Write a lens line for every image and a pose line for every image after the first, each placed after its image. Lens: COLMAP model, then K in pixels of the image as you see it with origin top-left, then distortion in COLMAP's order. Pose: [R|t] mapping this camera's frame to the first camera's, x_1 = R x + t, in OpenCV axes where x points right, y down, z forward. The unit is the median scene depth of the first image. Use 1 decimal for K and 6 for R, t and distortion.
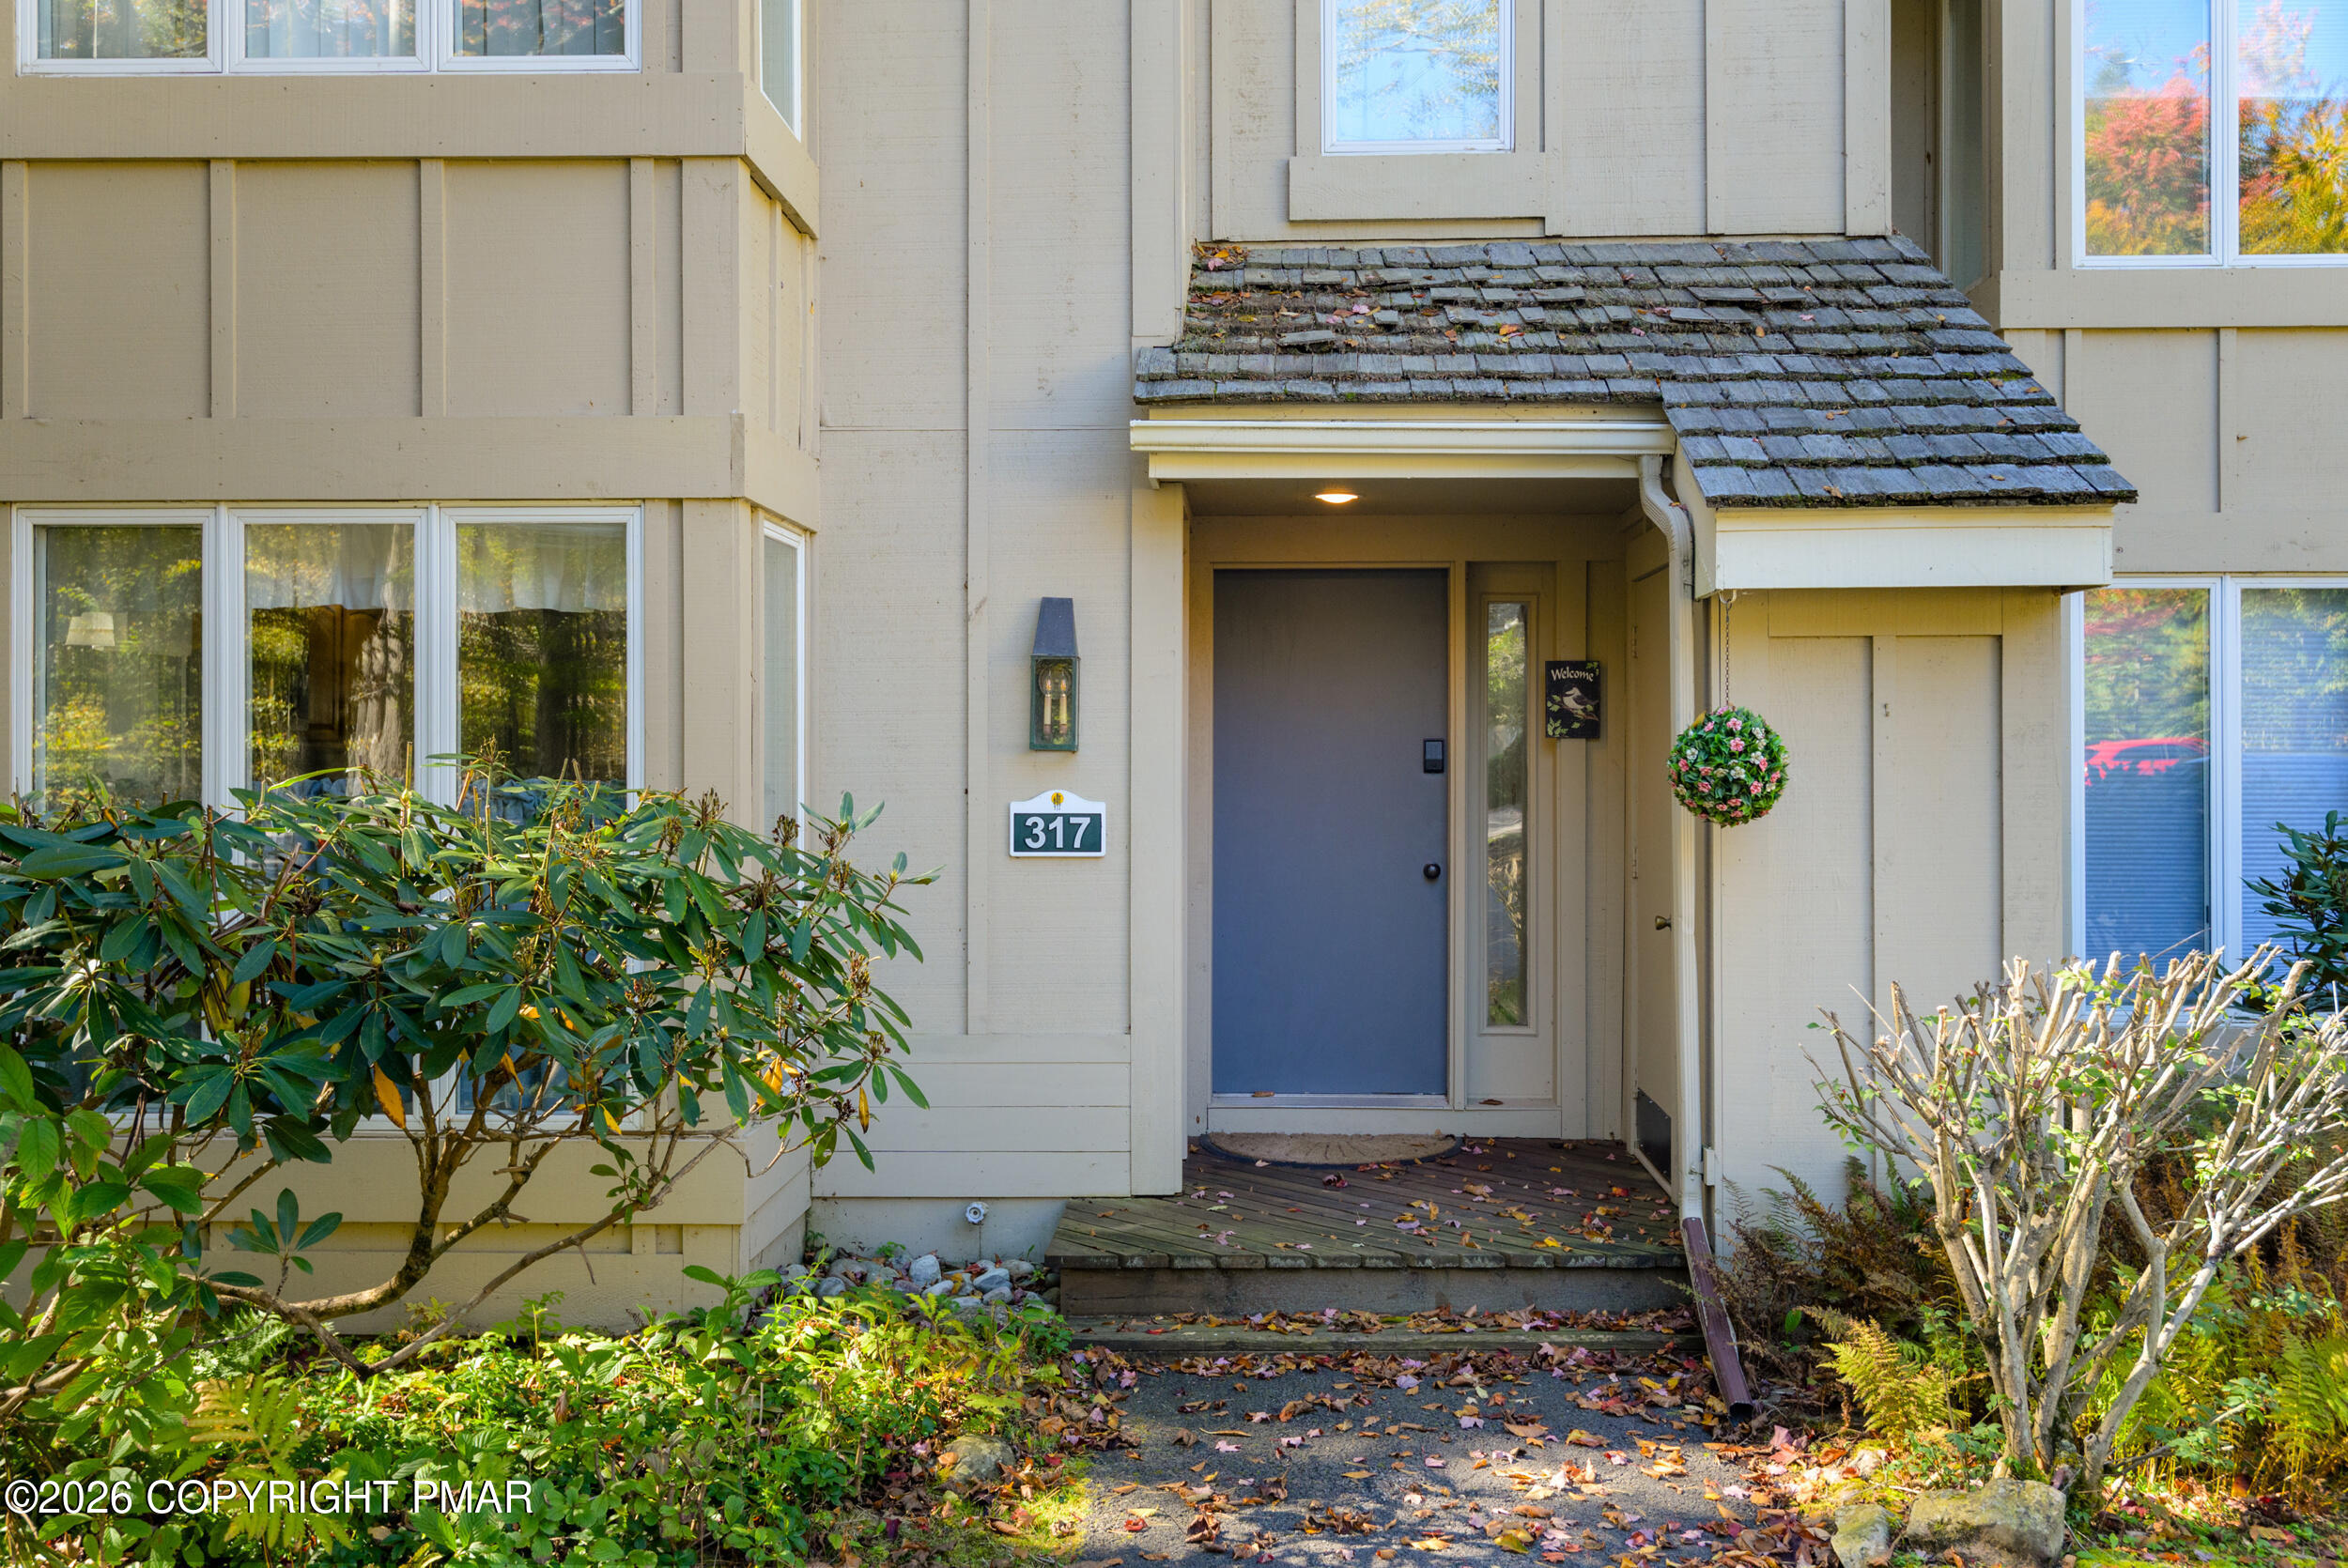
lens RADIAL K [[2258.9, 0, 1174.0], [0, 2258.9, 784.0], [0, 0, 1]] dist [0.005420, 0.003950]
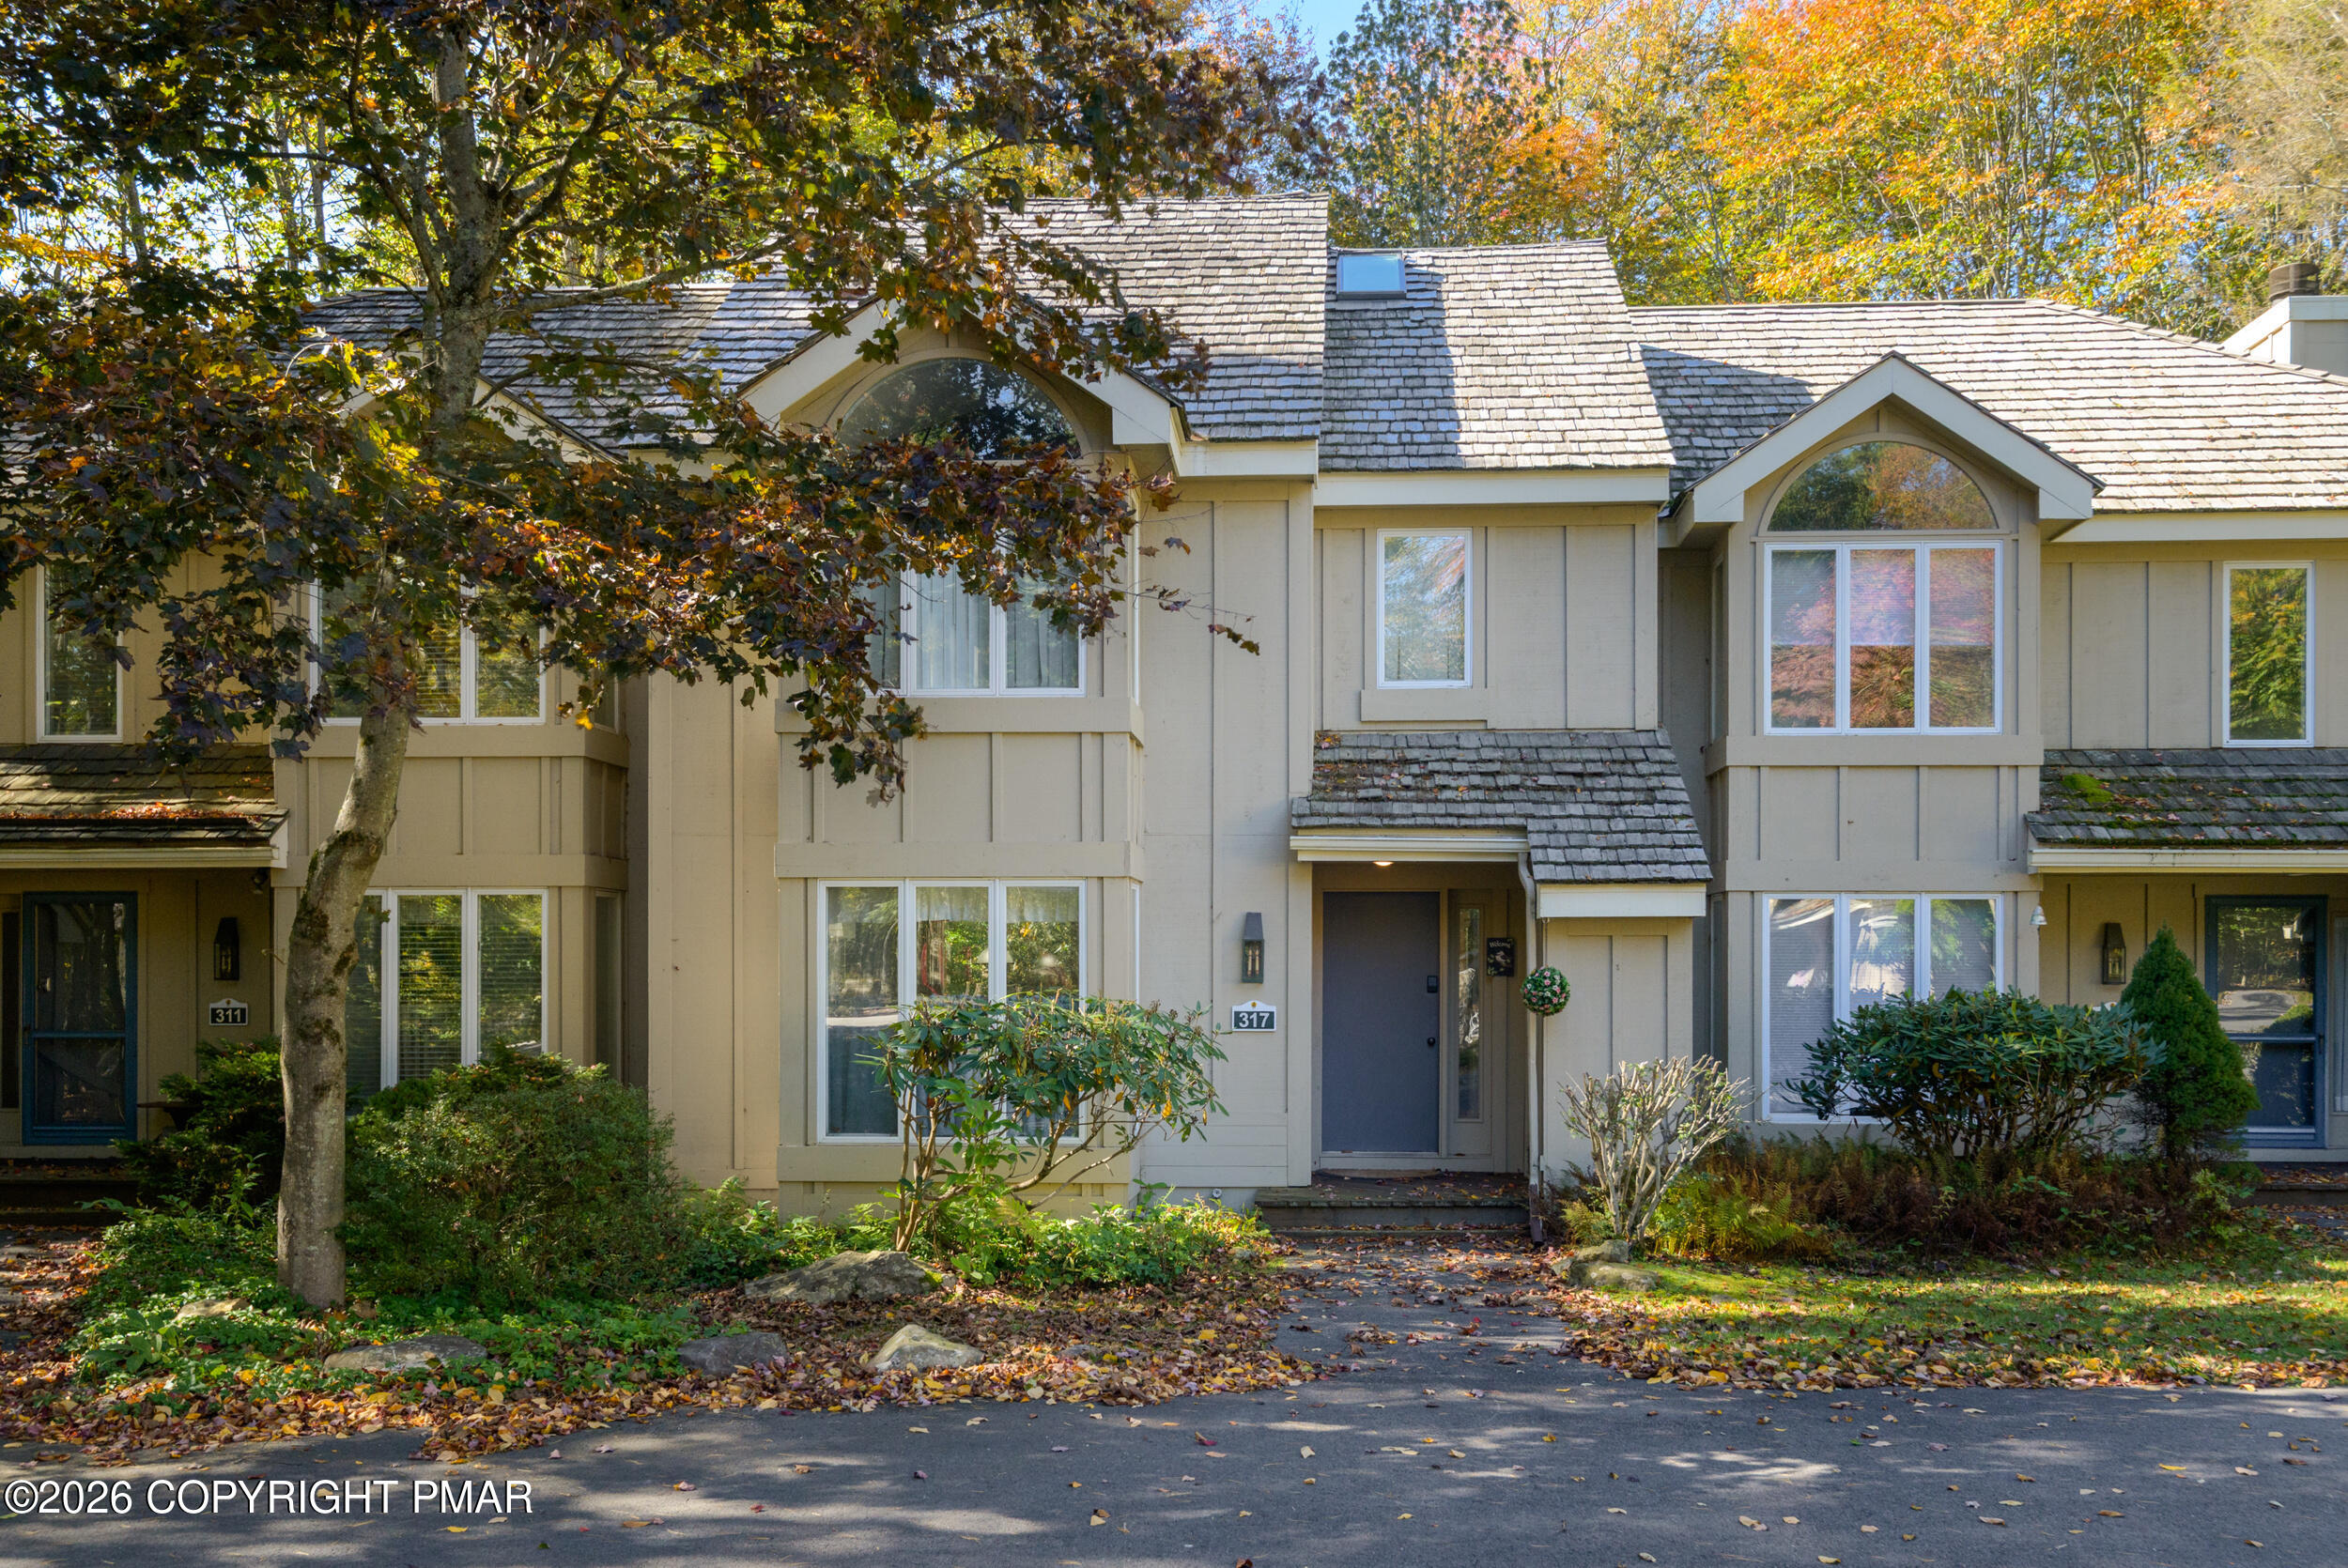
lens RADIAL K [[2236.5, 0, 1142.6], [0, 2236.5, 978.0], [0, 0, 1]] dist [0.006367, -0.007525]
pose [[0.998959, 0.002381, -0.045564, -0.062564], [-0.002742, 0.999965, -0.007870, -0.001991], [0.045544, 0.007987, 0.998930, -1.198789]]
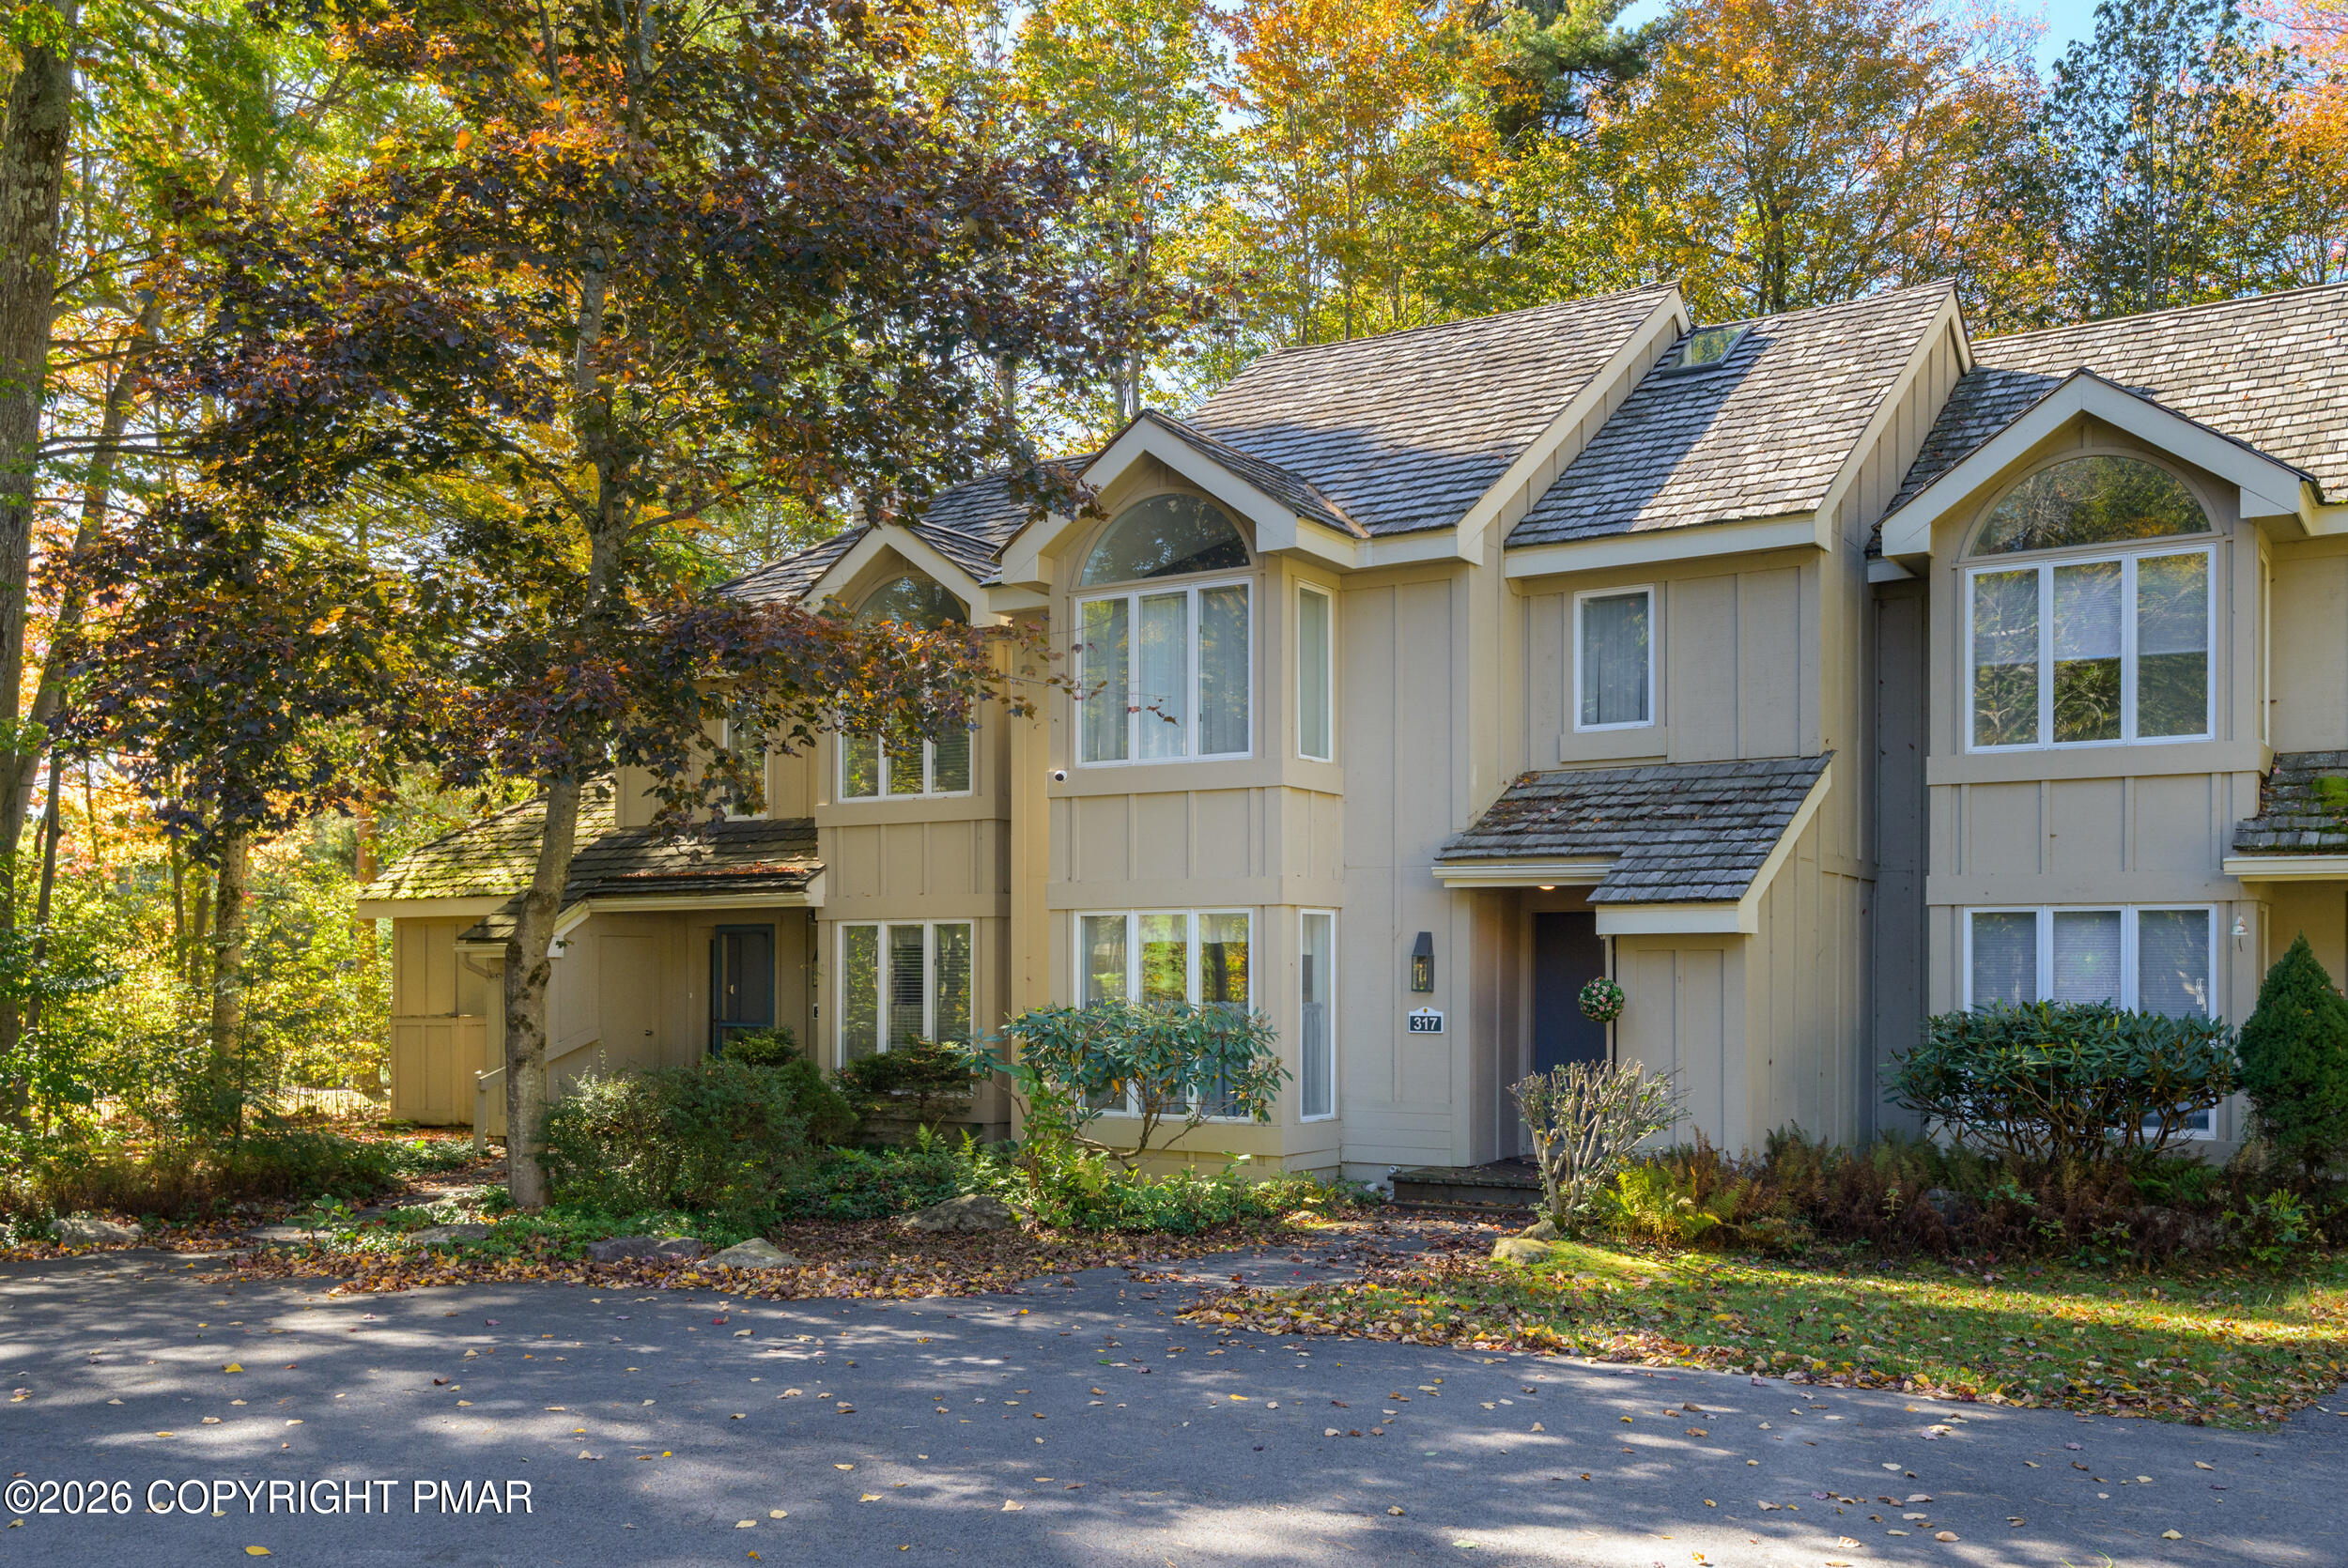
lens RADIAL K [[1988.2, 0, 1168.7], [0, 1988.2, 973.4], [0, 0, 1]] dist [0.000719, 0.003456]
pose [[0.857619, 0.001185, -0.514284, 0.883678], [-0.007762, 0.999913, -0.010640, -0.009573], [0.514227, 0.013117, 0.857554, -1.113640]]
